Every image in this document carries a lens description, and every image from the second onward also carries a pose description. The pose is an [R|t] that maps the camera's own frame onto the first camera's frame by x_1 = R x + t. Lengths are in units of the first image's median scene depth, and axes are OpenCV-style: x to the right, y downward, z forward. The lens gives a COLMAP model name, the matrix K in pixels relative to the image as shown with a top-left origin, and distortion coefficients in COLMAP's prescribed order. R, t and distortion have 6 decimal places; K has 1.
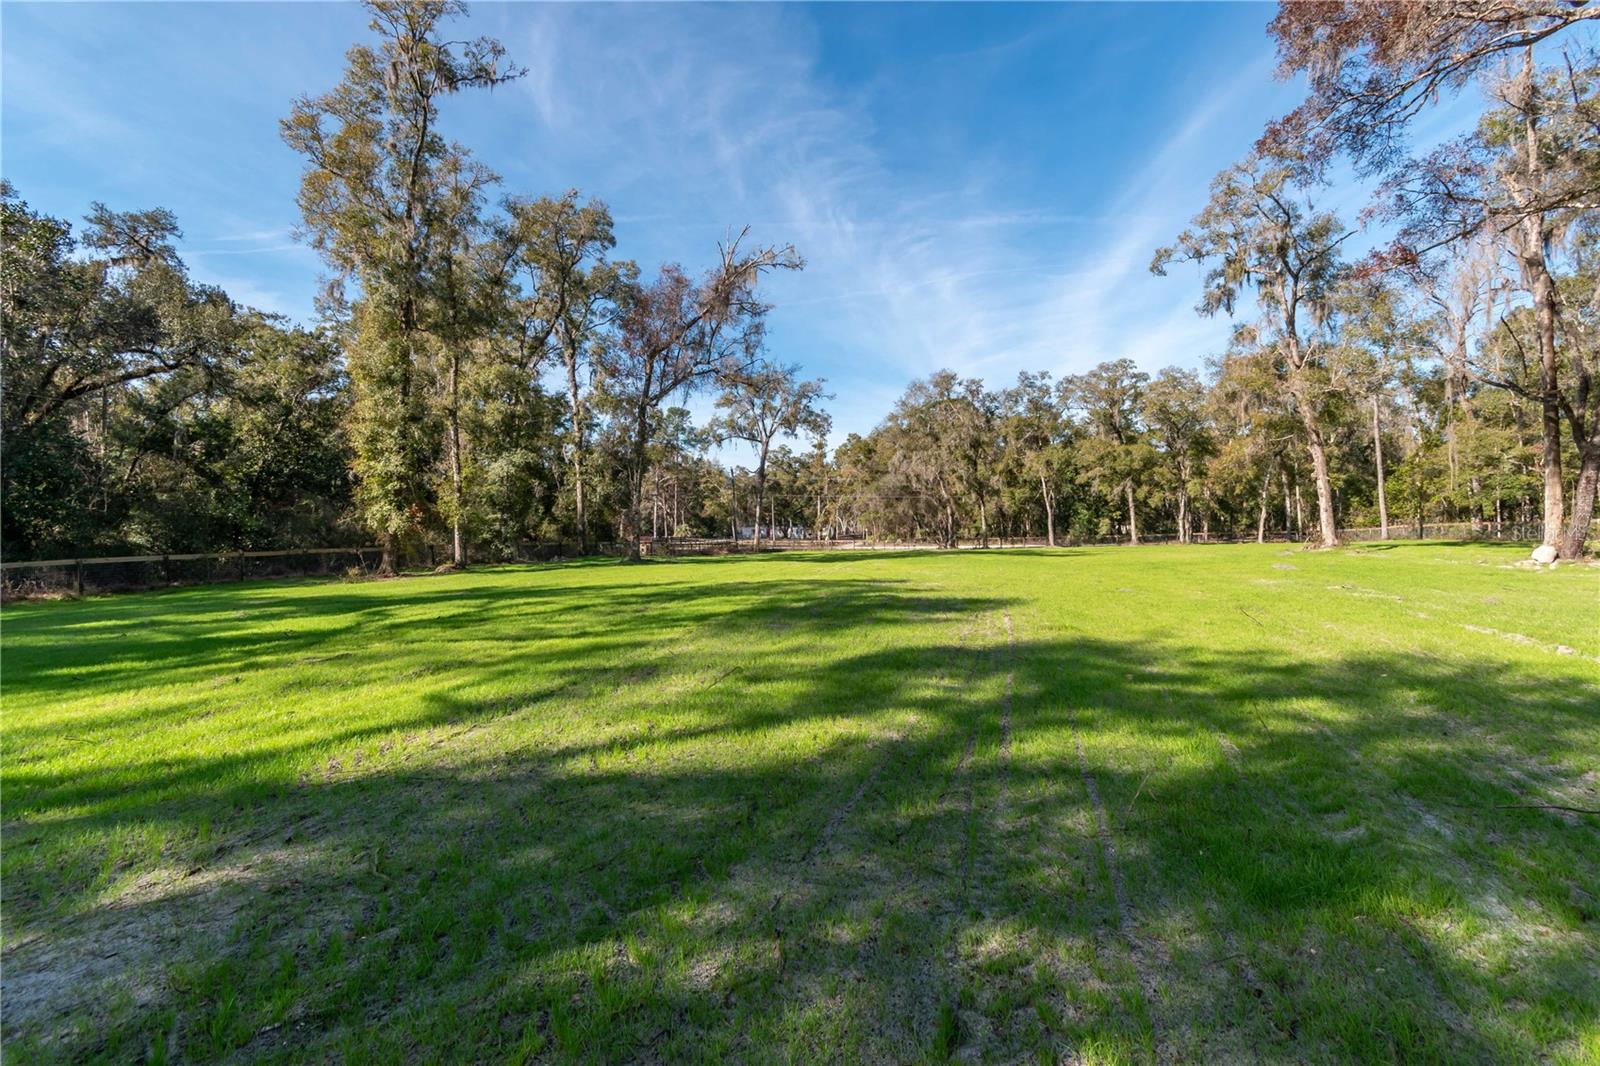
lens RADIAL K [[694.9, 0, 800.0], [0, 694.9, 533.0], [0, 0, 1]] dist [-0.000303, 0.000004]
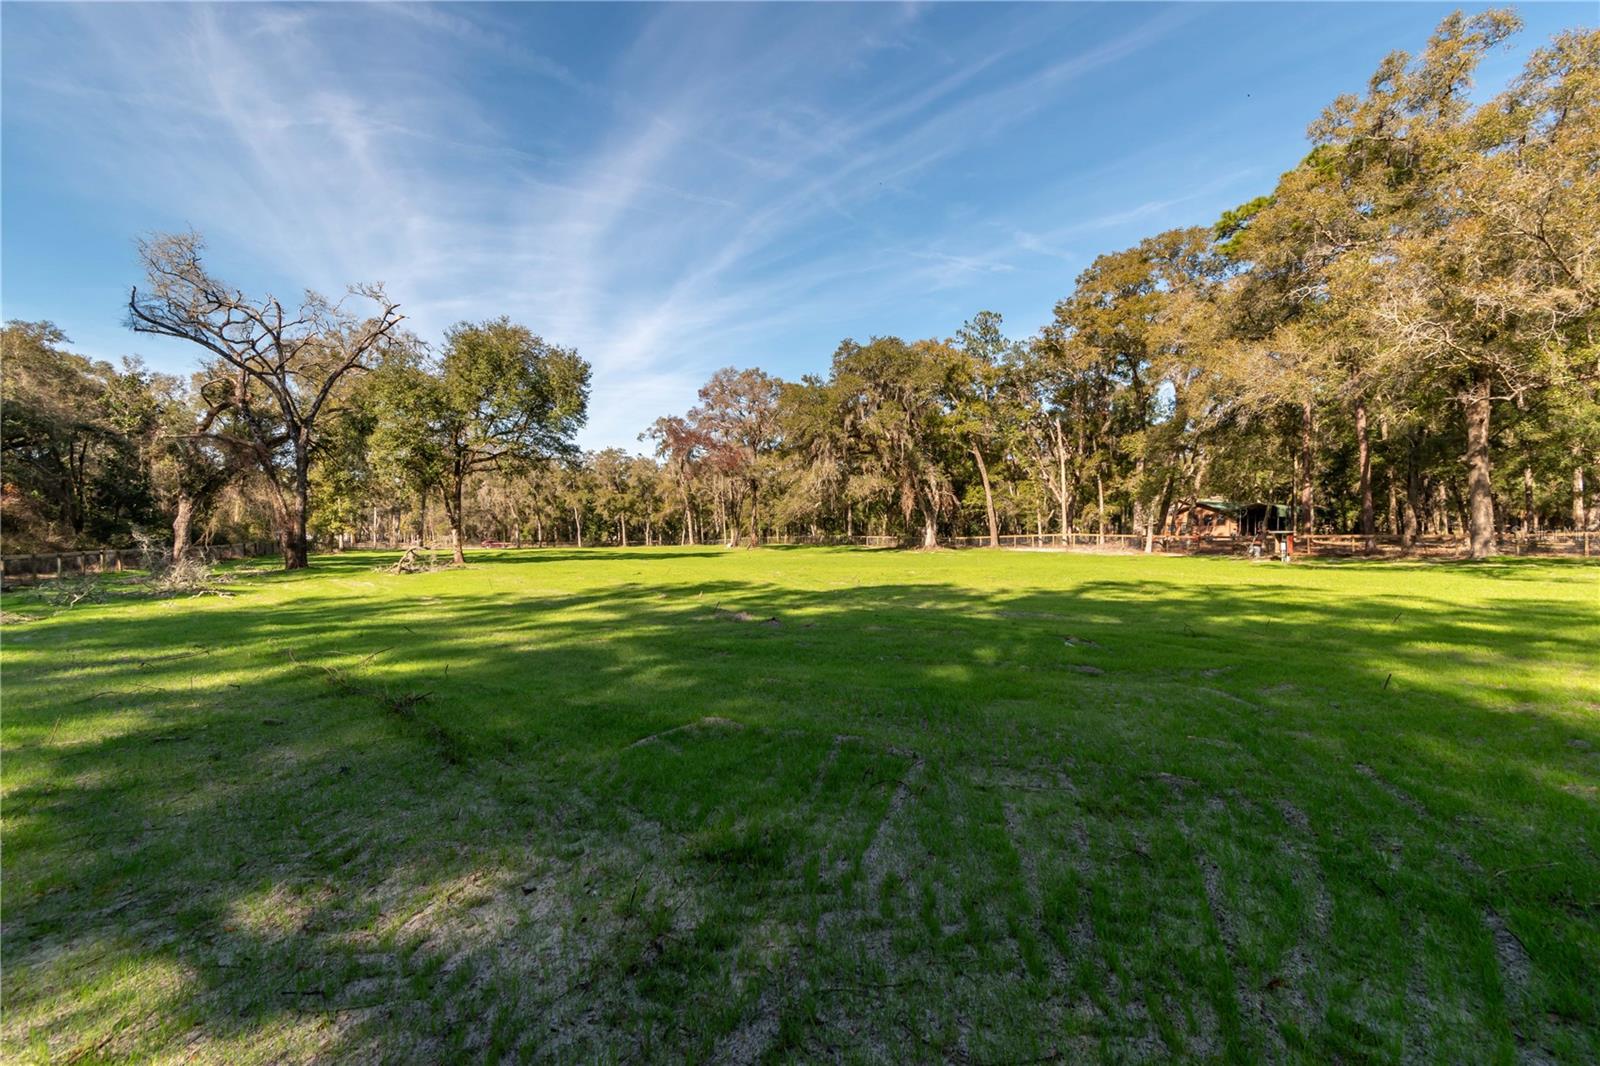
lens RADIAL K [[694.9, 0, 800.0], [0, 694.9, 533.0], [0, 0, 1]] dist [-0.000303, 0.000004]
pose [[0.754063, 0.018148, 0.656551, -0.368120], [-0.011606, 0.999830, -0.014308, 0.000432], [-0.656699, 0.003169, 0.754146, -0.678183]]
